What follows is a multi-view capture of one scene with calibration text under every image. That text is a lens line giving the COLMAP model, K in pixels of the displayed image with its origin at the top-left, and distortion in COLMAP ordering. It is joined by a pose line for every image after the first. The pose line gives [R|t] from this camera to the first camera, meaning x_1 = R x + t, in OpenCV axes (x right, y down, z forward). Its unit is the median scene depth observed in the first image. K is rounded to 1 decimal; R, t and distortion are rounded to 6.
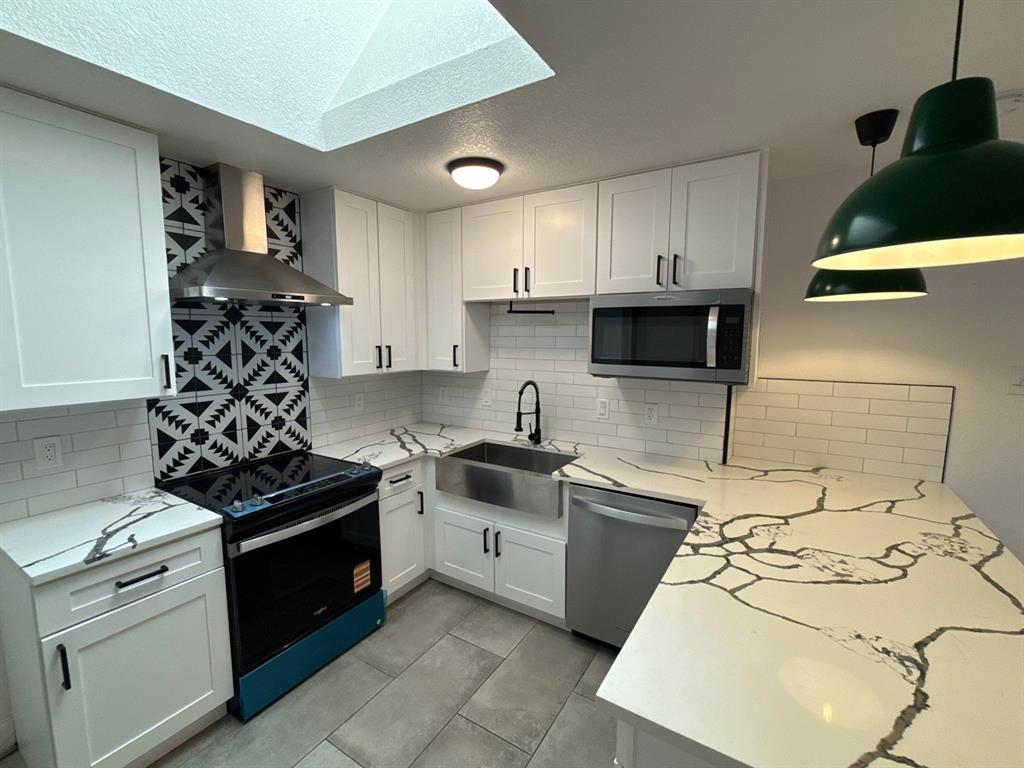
lens RADIAL K [[446.4, 0, 513.0], [0, 446.4, 385.4], [0, 0, 1]] dist [0.001923, 0.000053]
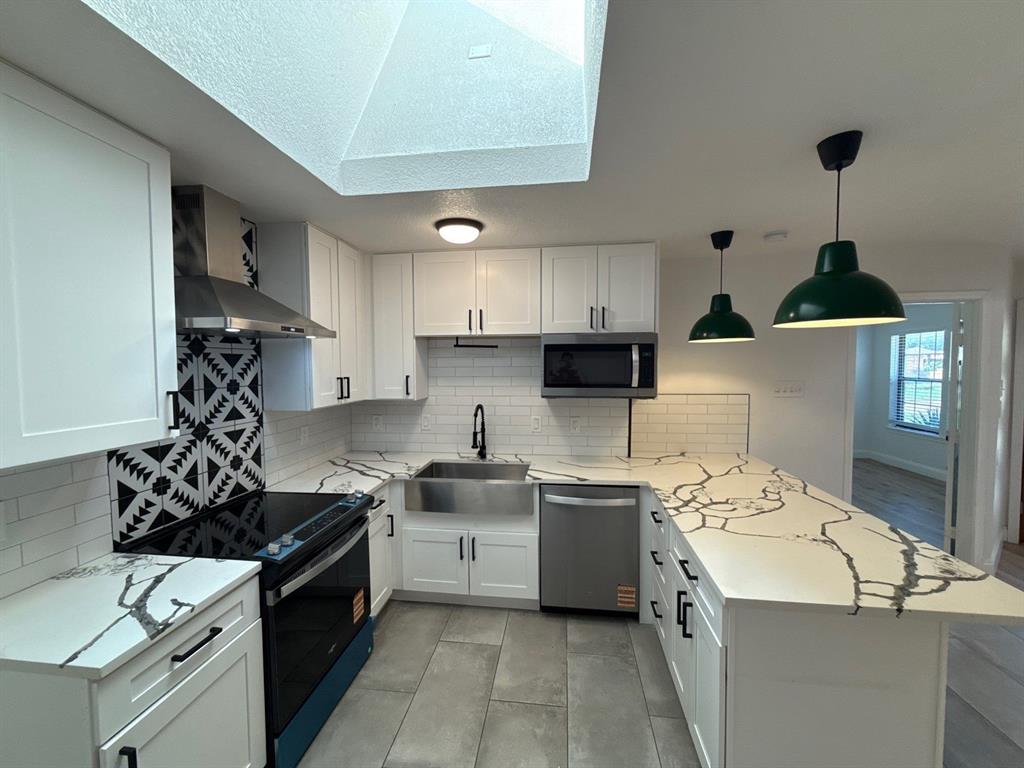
lens RADIAL K [[404.3, 0, 512.3], [0, 404.3, 384.6], [0, 0, 1]] dist [0.001067, -0.000696]
pose [[0.909653, -0.028296, 0.414404, -0.407590], [0.055024, 0.997093, -0.052700, -0.002070], [-0.411709, 0.070741, 0.908566, -0.005699]]
